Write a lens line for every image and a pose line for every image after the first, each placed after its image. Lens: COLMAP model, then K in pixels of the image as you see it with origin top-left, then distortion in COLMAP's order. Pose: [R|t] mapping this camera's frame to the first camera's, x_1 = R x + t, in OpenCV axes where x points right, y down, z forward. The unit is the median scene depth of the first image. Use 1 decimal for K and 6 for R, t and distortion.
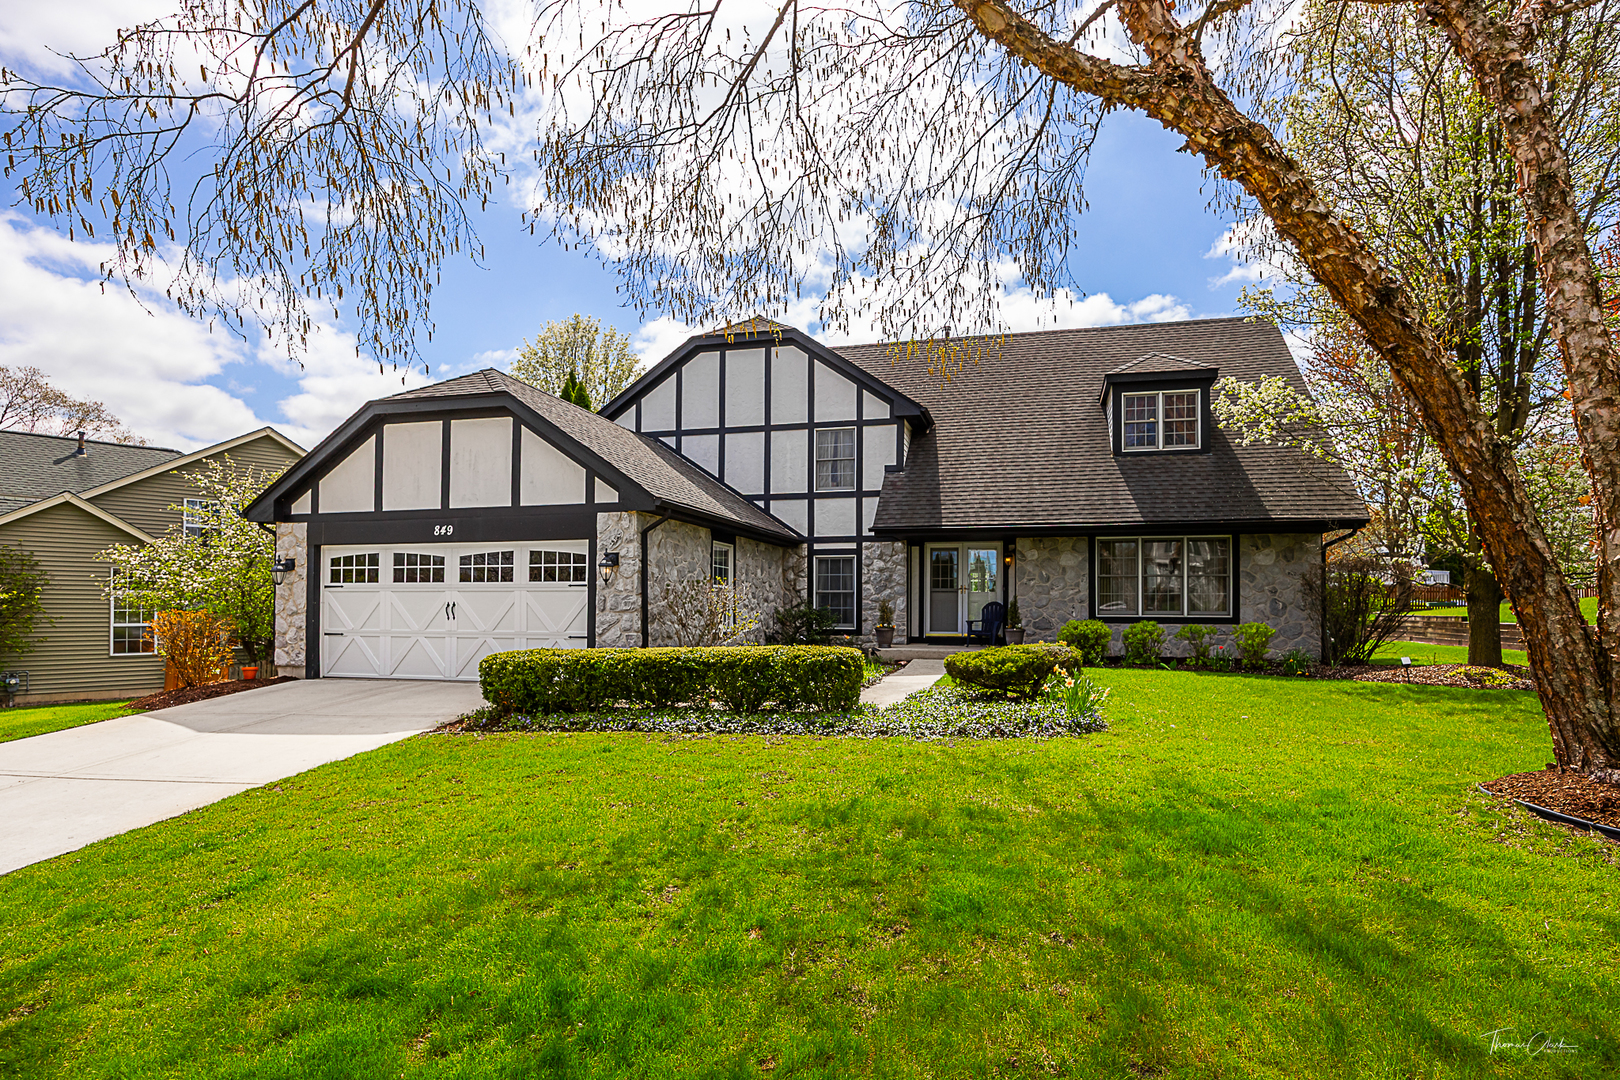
lens RADIAL K [[788.9, 0, 810.5], [0, 788.9, 579.9], [0, 0, 1]] dist [-0.008727, -0.000434]
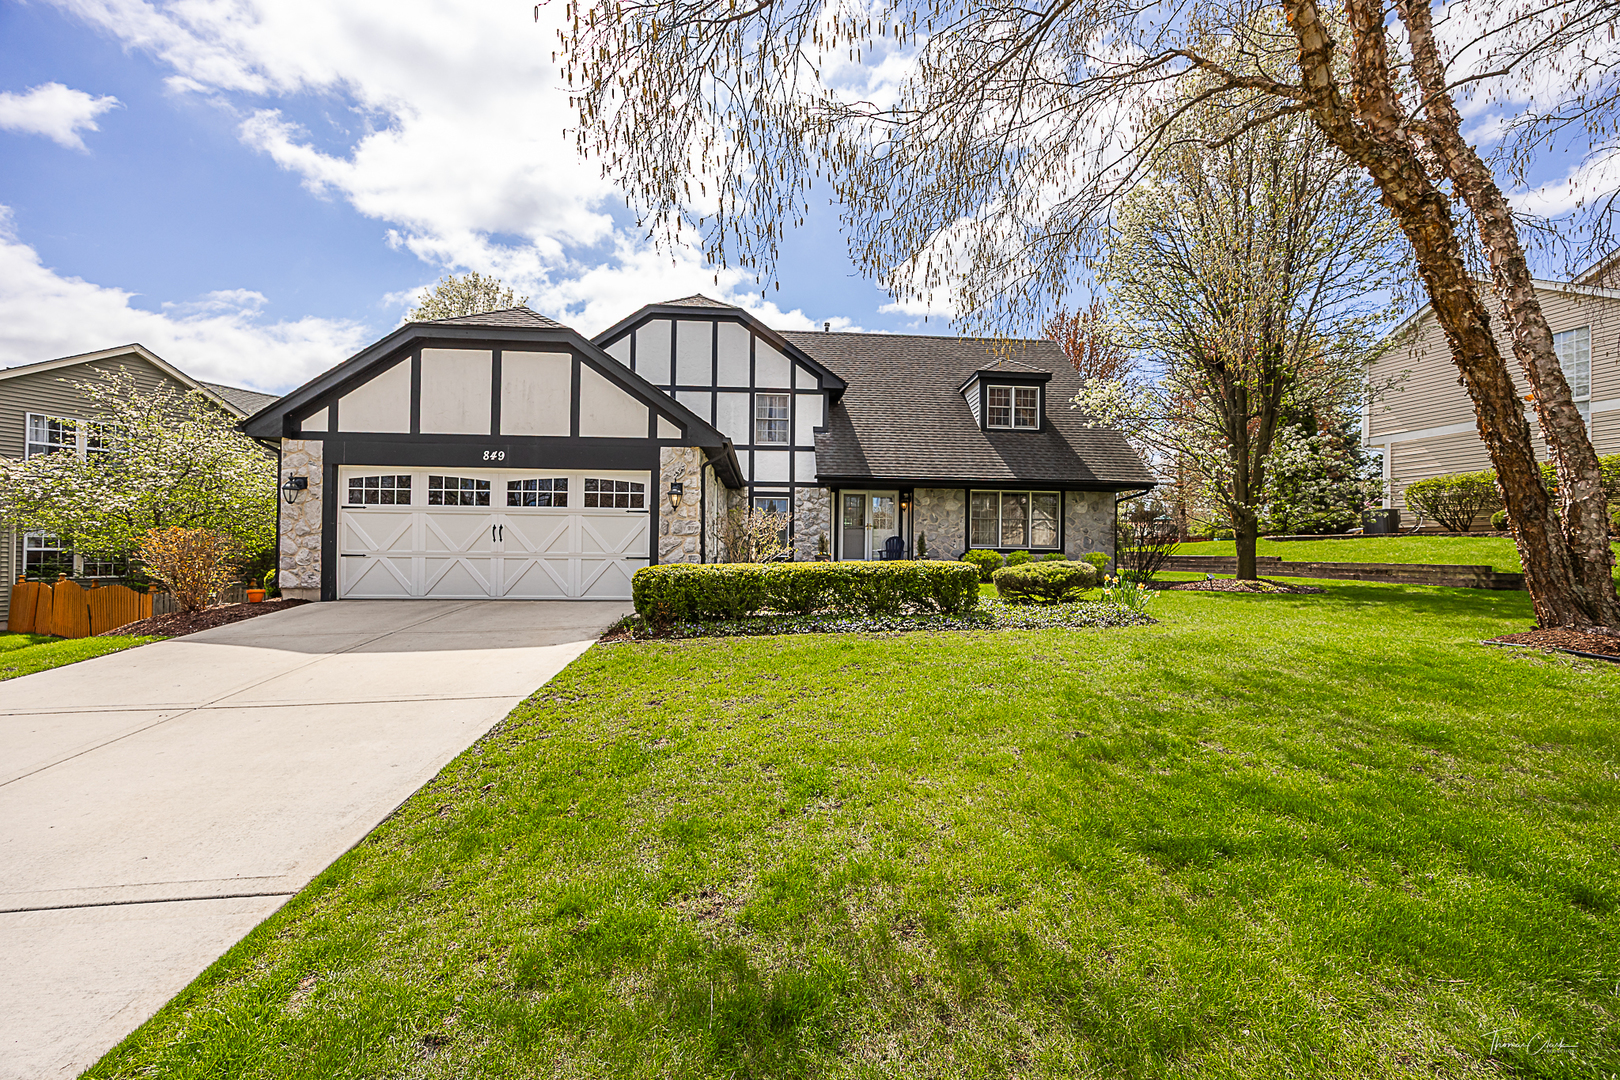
lens RADIAL K [[619.6, 0, 816.2], [0, 619.6, 529.8], [0, 0, 1]] dist [-0.003242, 0.000029]
pose [[0.952303, 0.018311, 0.304603, -0.291522], [-0.020544, 0.999780, 0.004125, 0.021726], [-0.304461, -0.010186, 0.952470, 0.084925]]
